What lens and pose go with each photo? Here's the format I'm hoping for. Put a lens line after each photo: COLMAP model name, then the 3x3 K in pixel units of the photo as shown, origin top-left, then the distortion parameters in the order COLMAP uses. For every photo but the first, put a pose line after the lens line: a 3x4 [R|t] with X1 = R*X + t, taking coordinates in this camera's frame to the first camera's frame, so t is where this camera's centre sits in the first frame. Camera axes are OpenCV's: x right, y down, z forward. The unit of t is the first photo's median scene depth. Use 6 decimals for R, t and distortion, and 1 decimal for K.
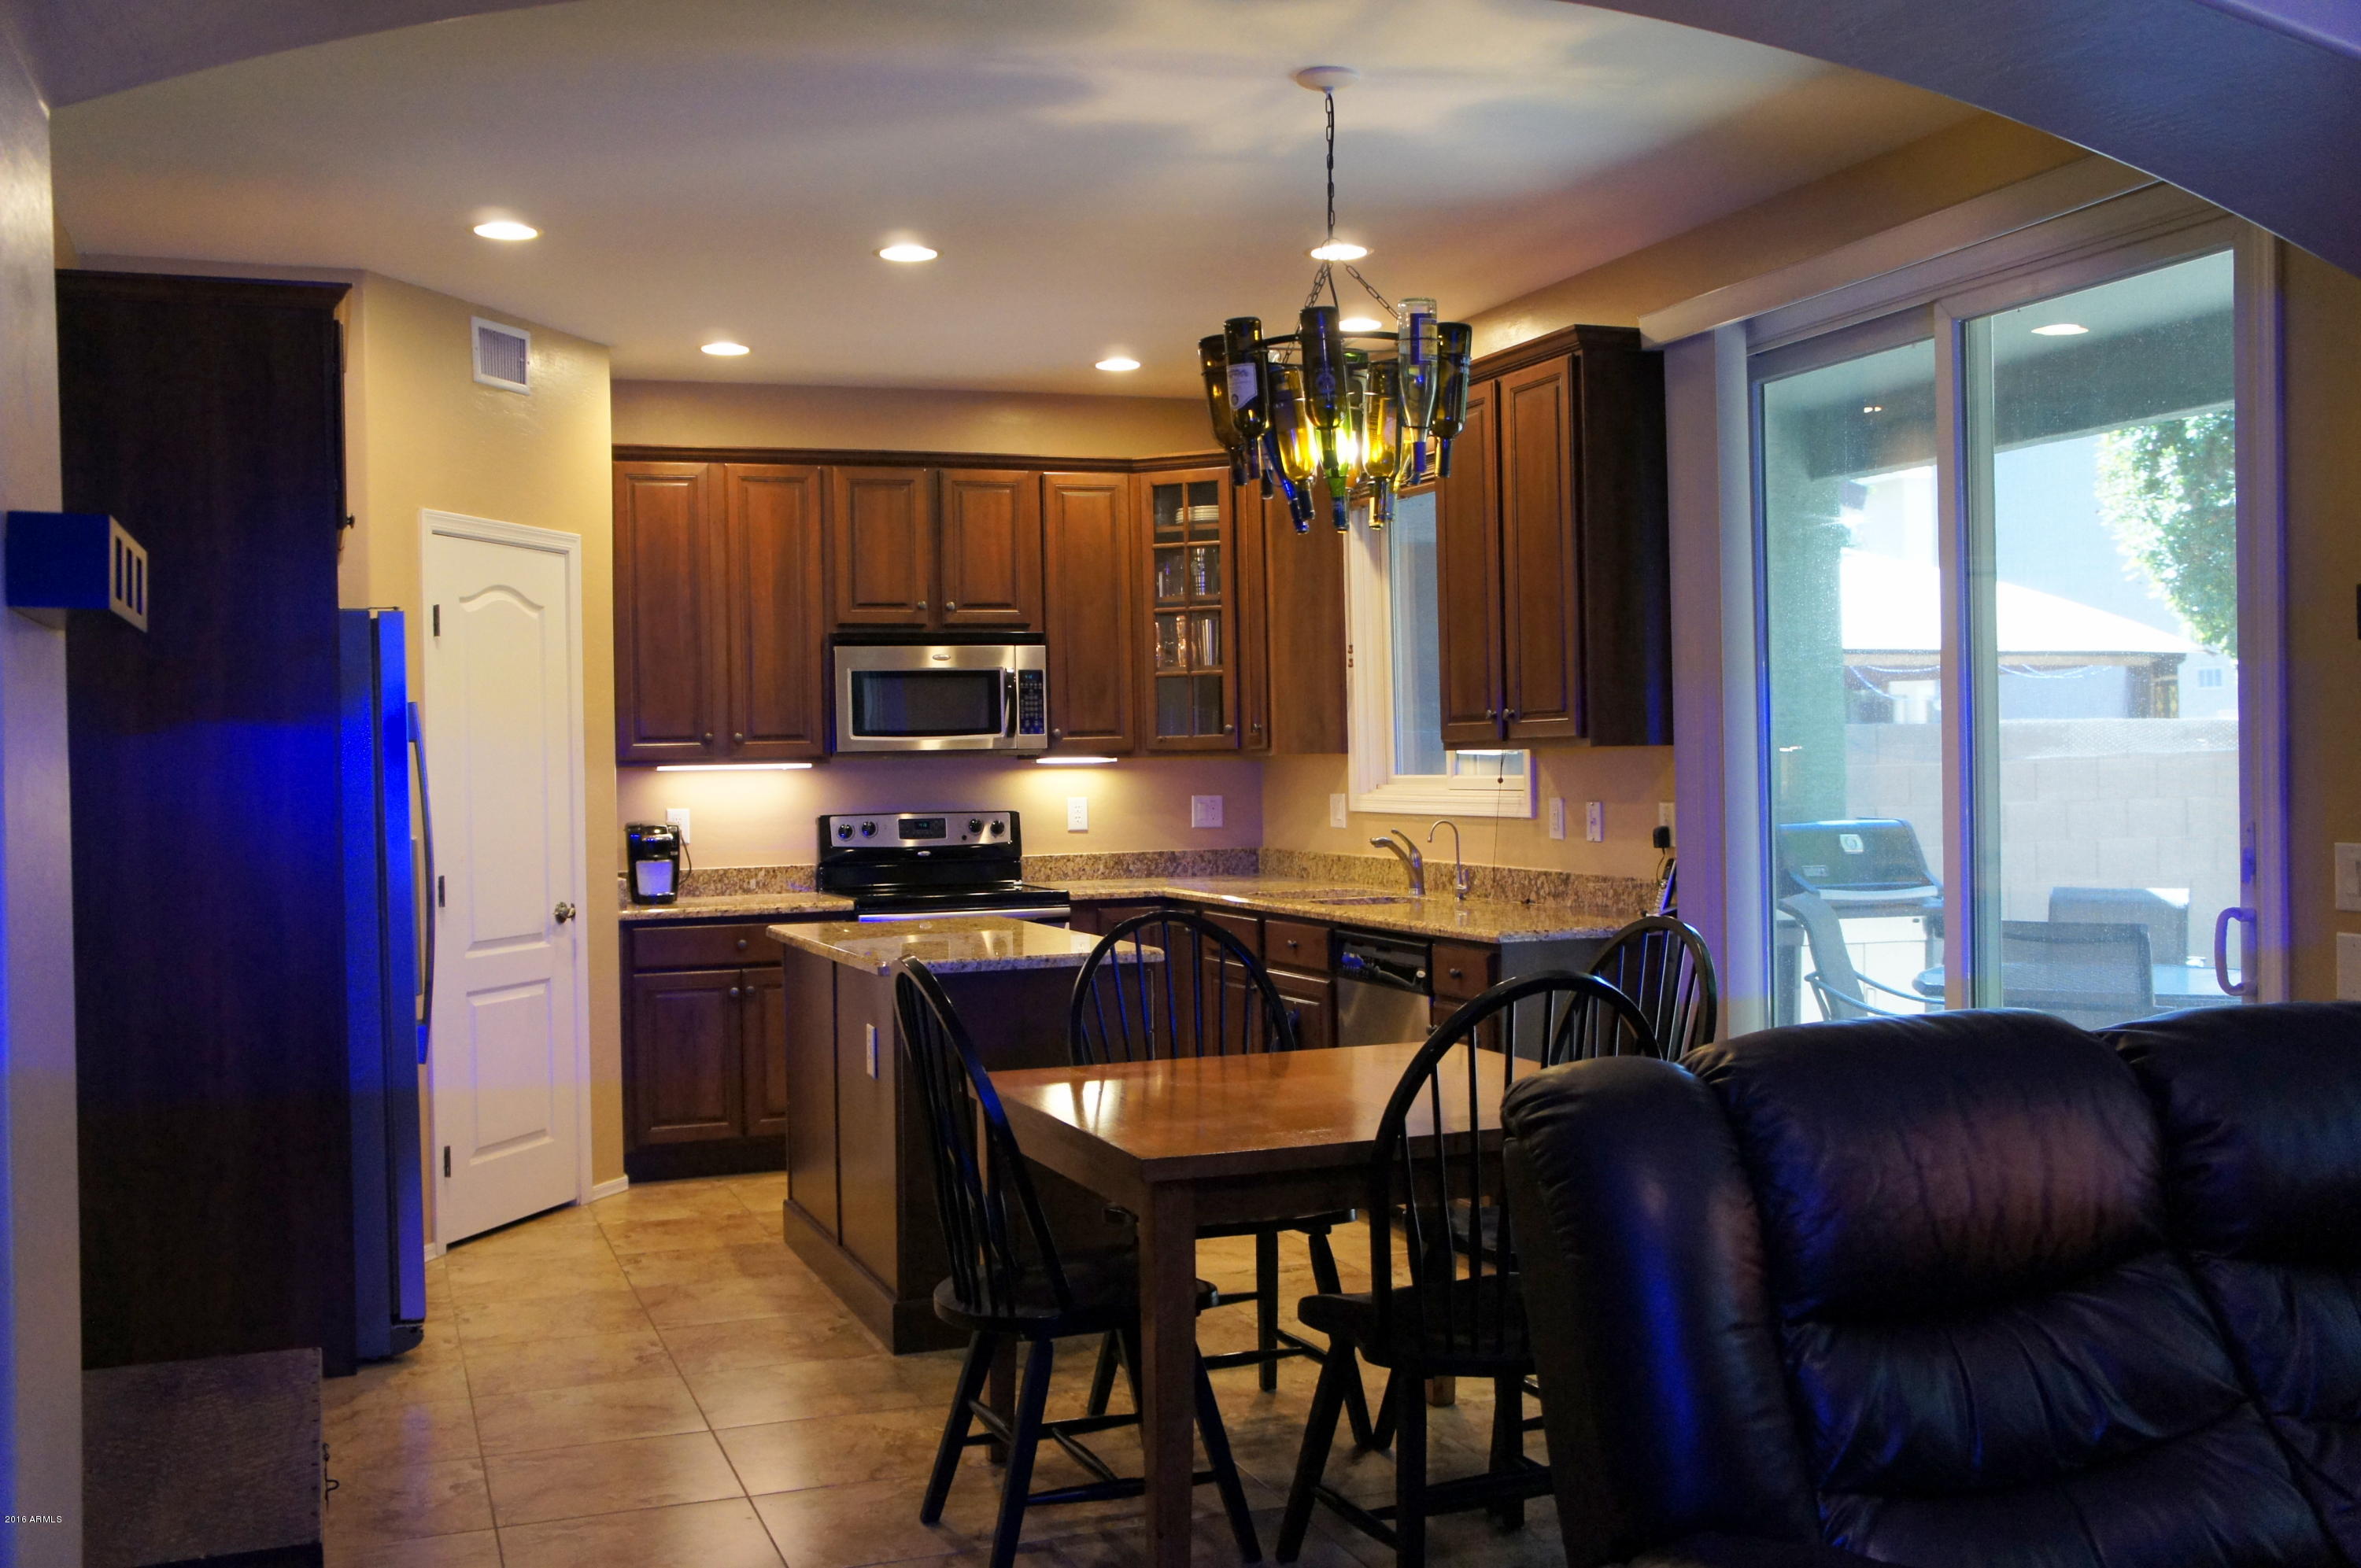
lens RADIAL K [[2245.1, 0, 1189.2], [0, 2245.1, 787.0], [0, 0, 1]] dist [0.012974, 0.000000]
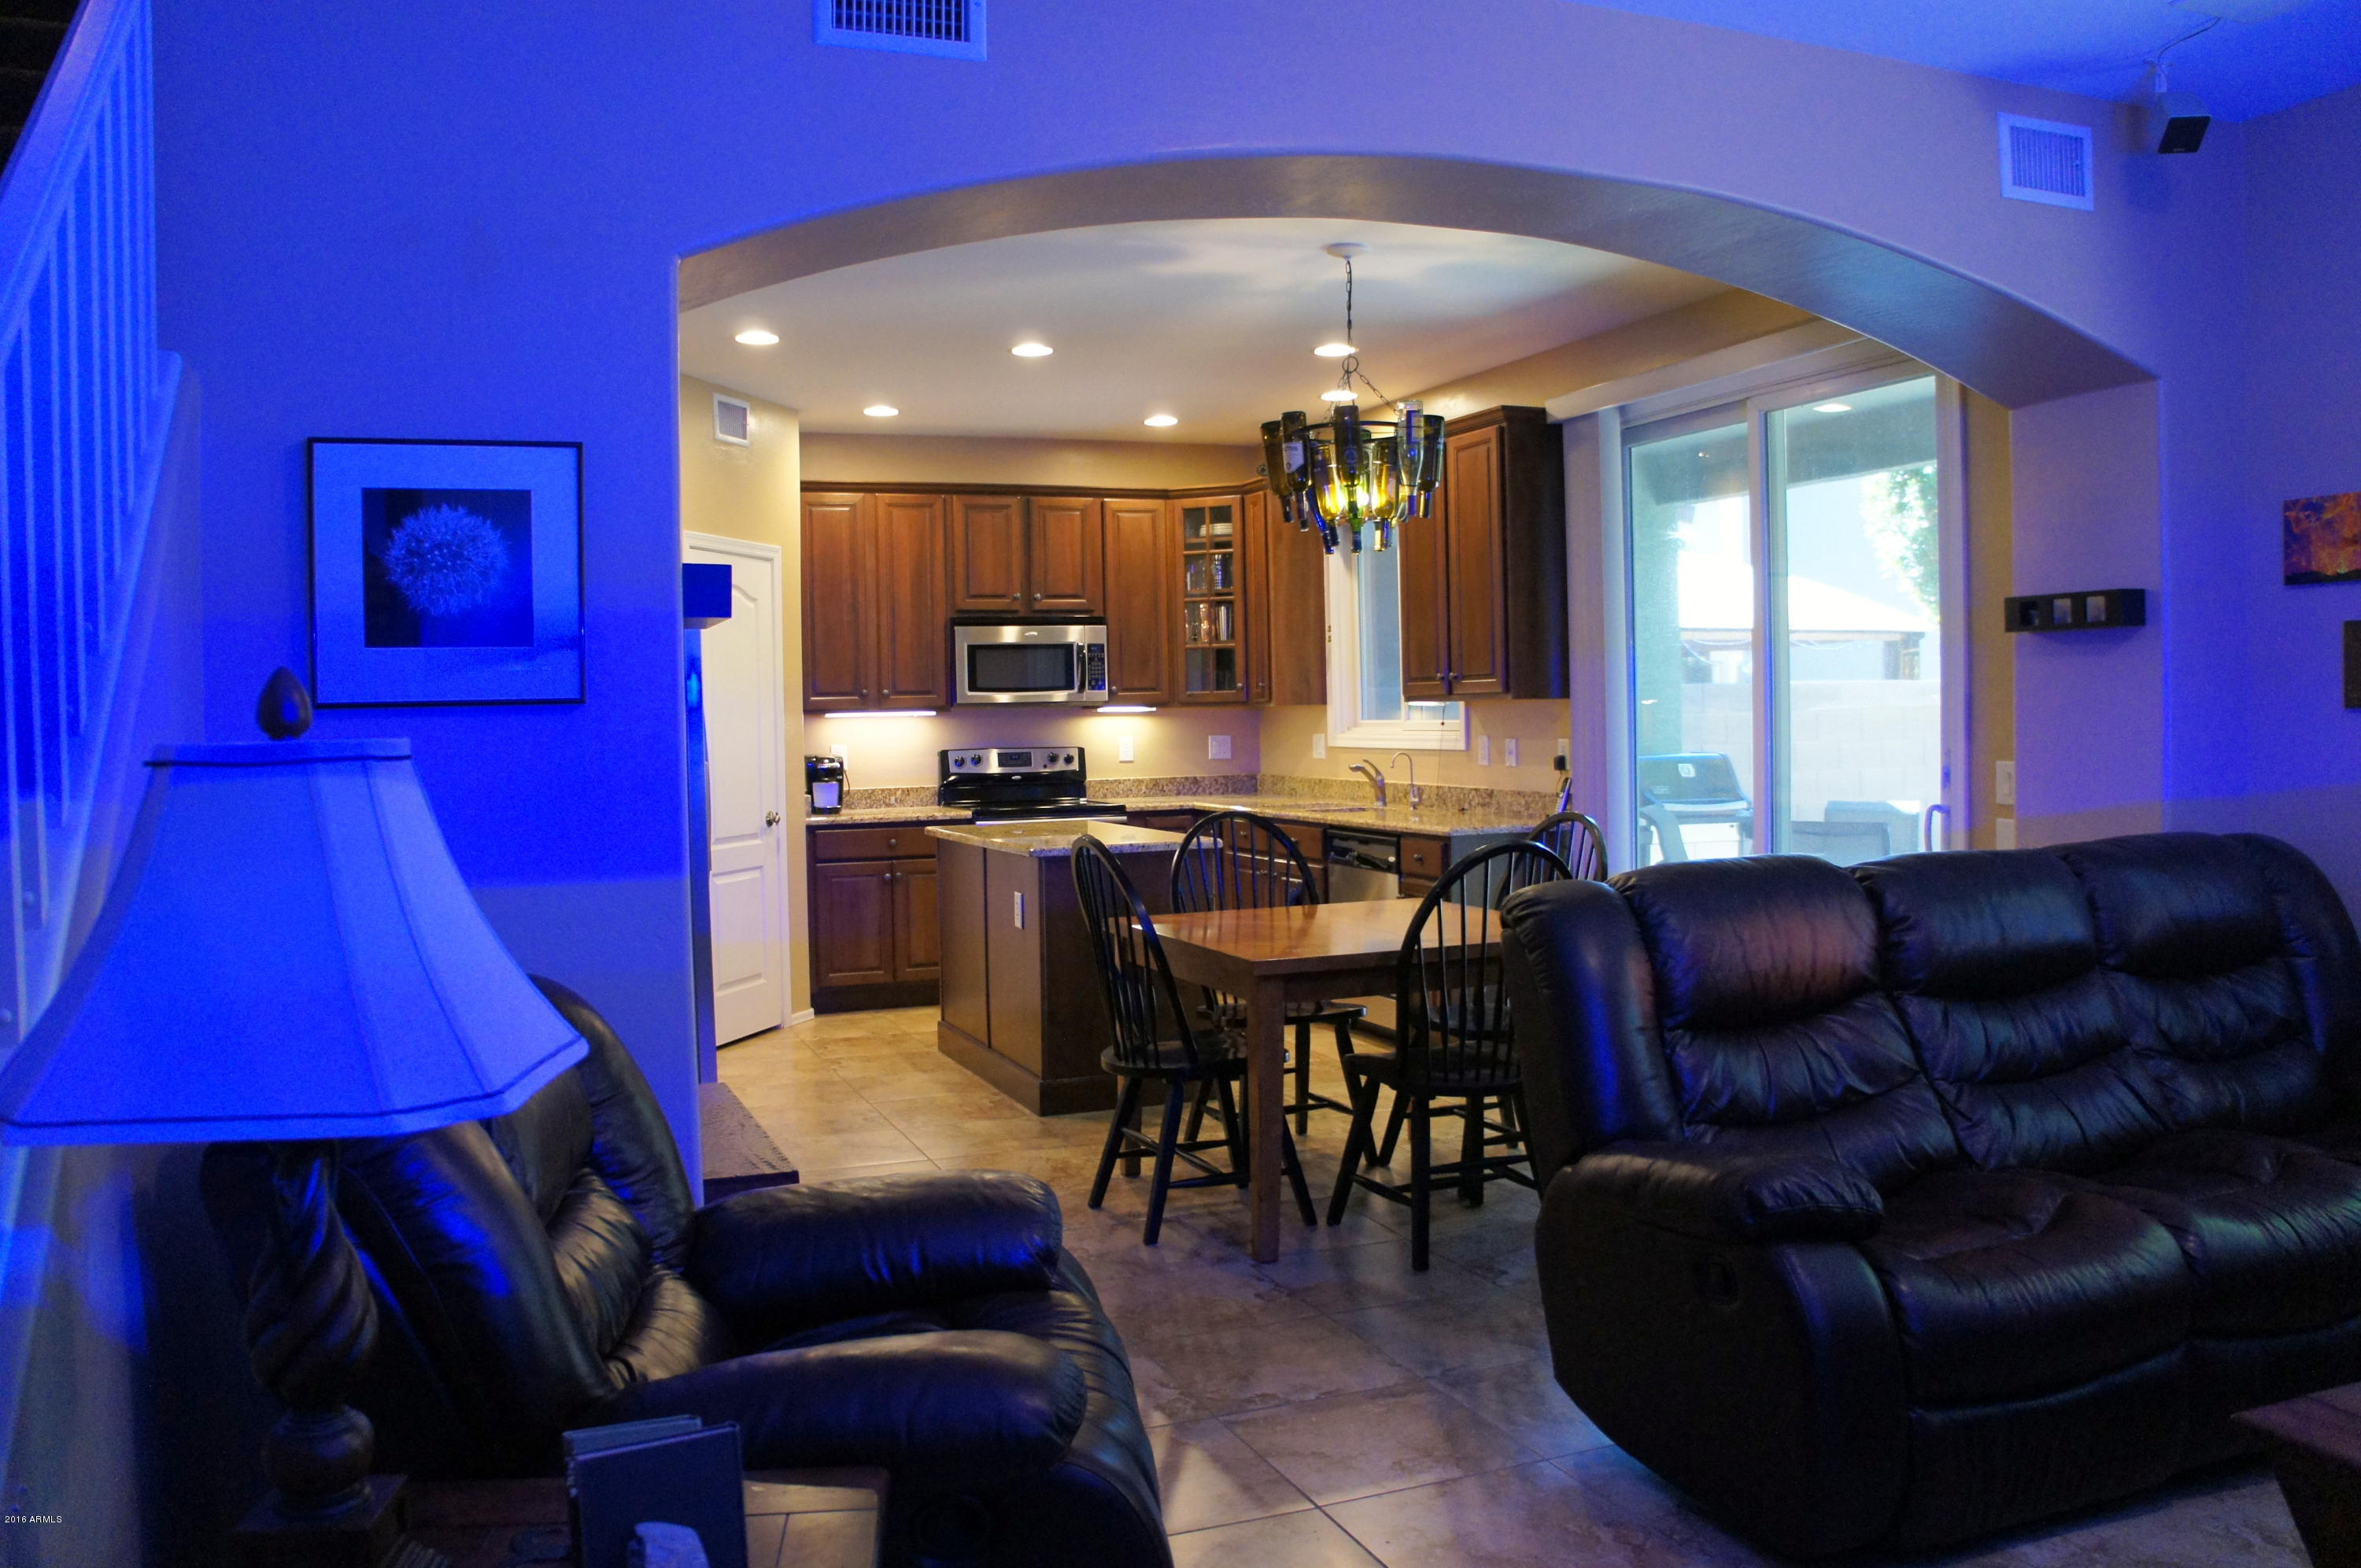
lens RADIAL K [[1893.0, 0, 1170.8], [0, 1893.0, 771.8], [0, 0, 1]] dist [-0.086814, -0.022431]
pose [[0.999672, -0.000462, 0.025595, -0.065997], [-0.000041, 0.999808, 0.019620, 0.004312], [-0.025599, -0.019614, 0.999480, -0.186349]]
